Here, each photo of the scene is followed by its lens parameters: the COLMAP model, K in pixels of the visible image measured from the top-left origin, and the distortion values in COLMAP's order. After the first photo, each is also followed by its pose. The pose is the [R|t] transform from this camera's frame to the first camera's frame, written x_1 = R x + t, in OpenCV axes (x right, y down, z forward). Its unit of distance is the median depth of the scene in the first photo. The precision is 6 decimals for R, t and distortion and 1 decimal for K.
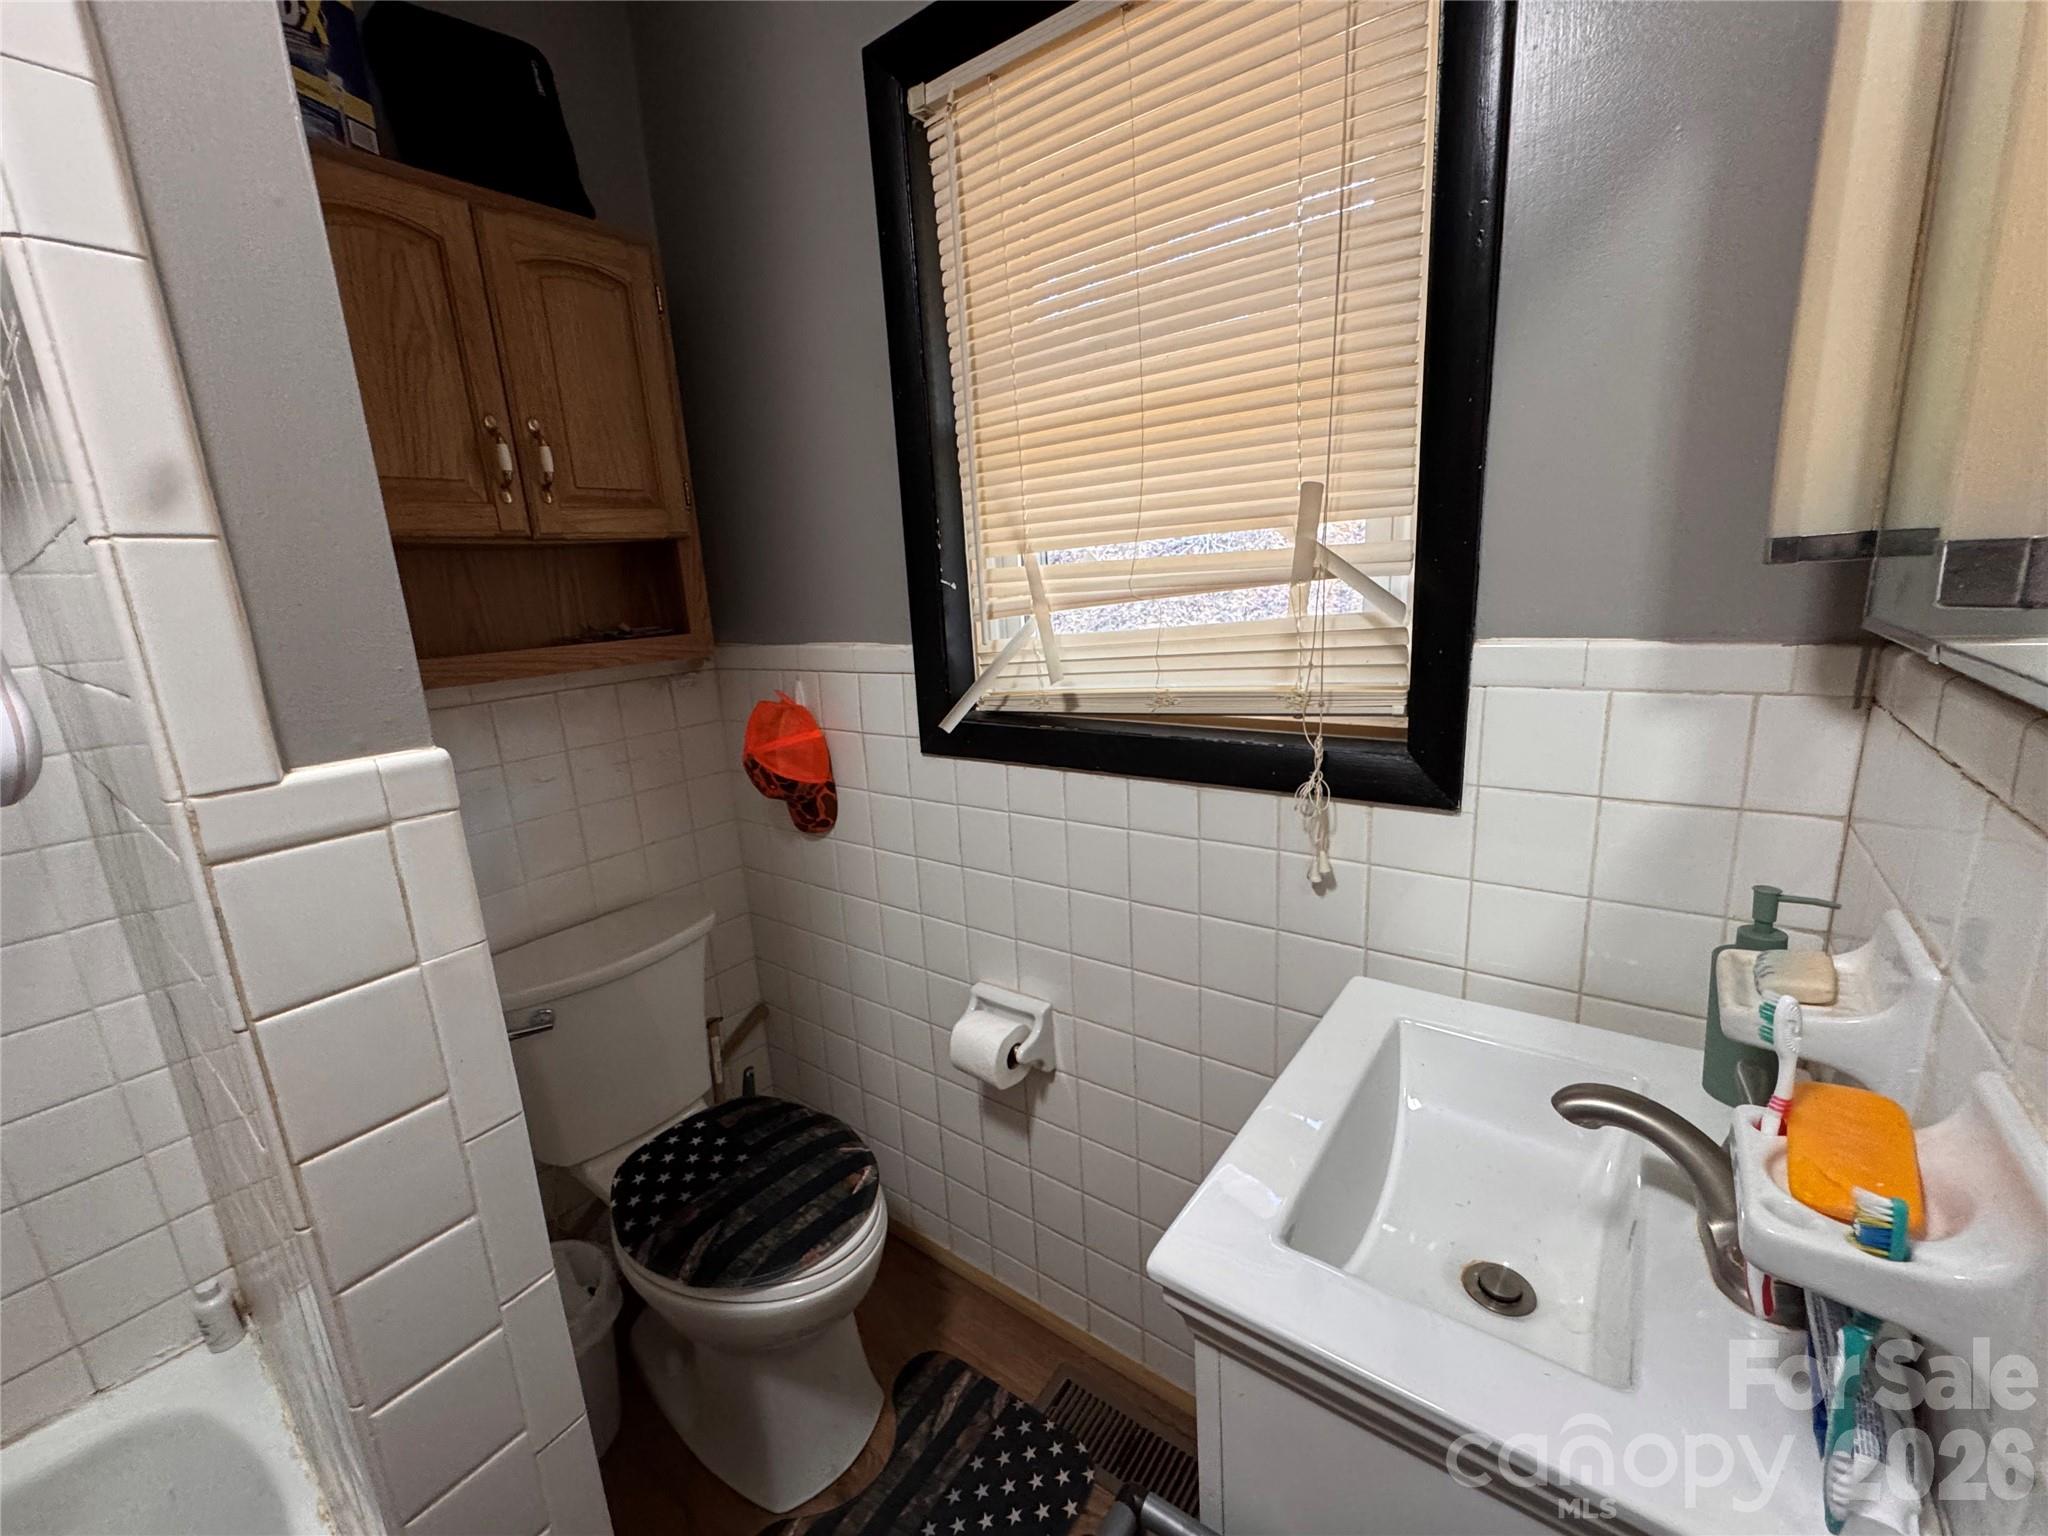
lens RADIAL K [[818.9, 0, 1023.3], [0, 818.9, 766.3], [0, 0, 1]] dist [-0.001852, 0.000948]
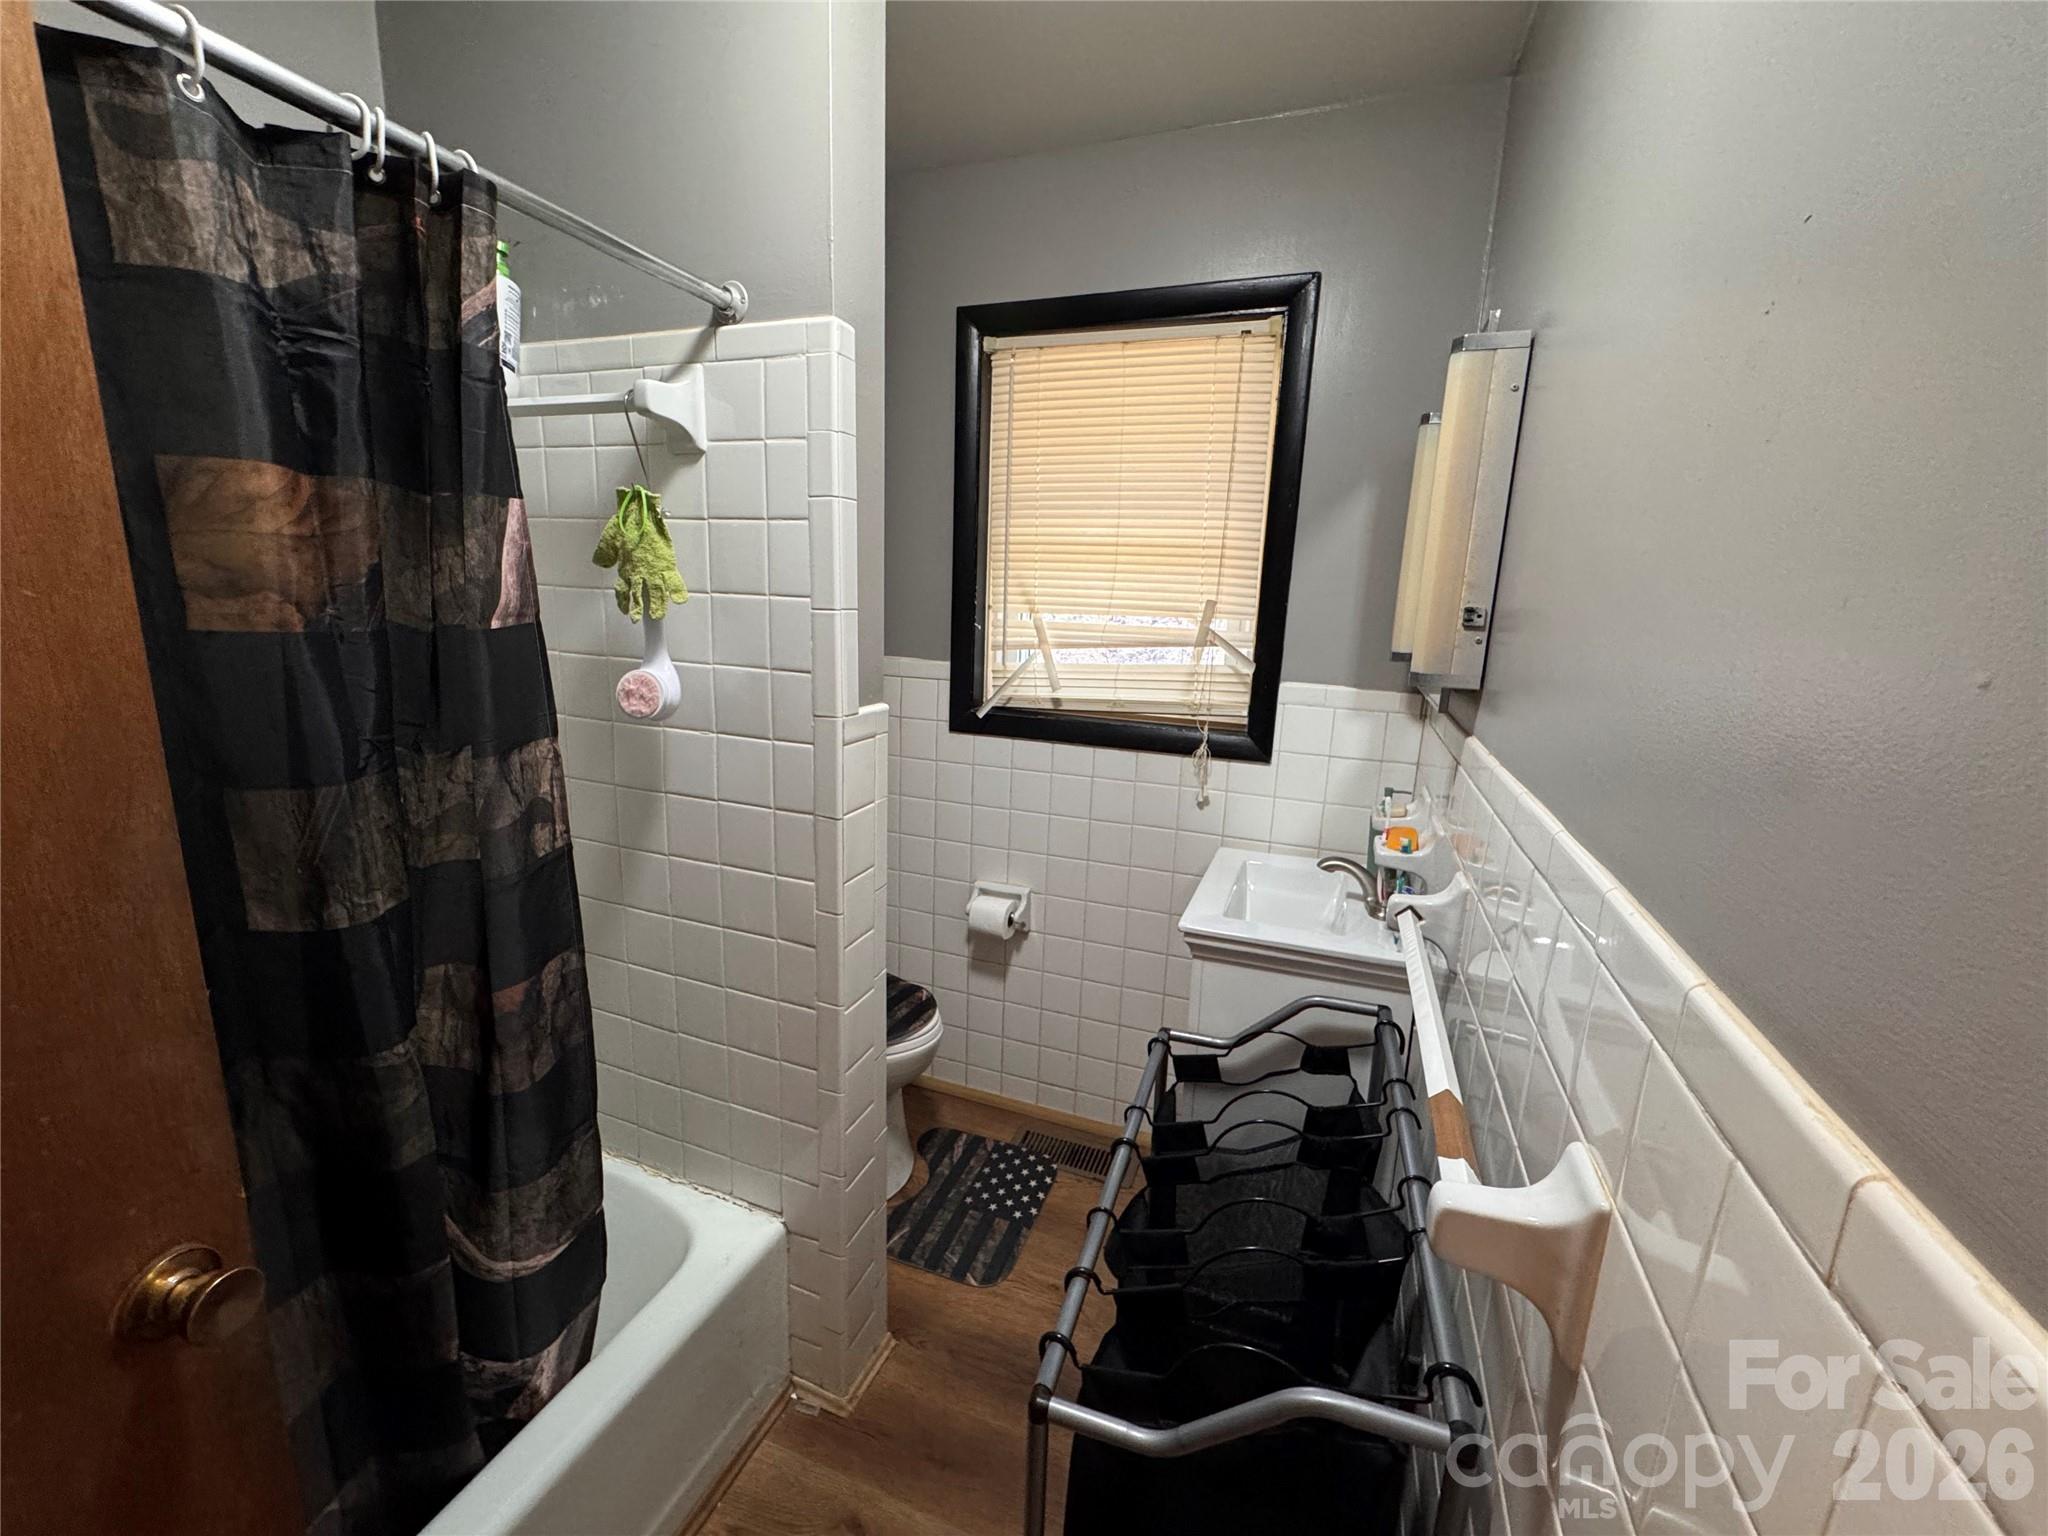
lens RADIAL K [[818.9, 0, 1023.3], [0, 818.9, 766.3], [0, 0, 1]] dist [-0.001852, 0.000948]
pose [[0.957328, 0.032018, 0.287225, -0.510019], [-0.026435, 0.999379, -0.023295, 0.097238], [-0.287793, 0.014708, 0.957580, -0.621240]]
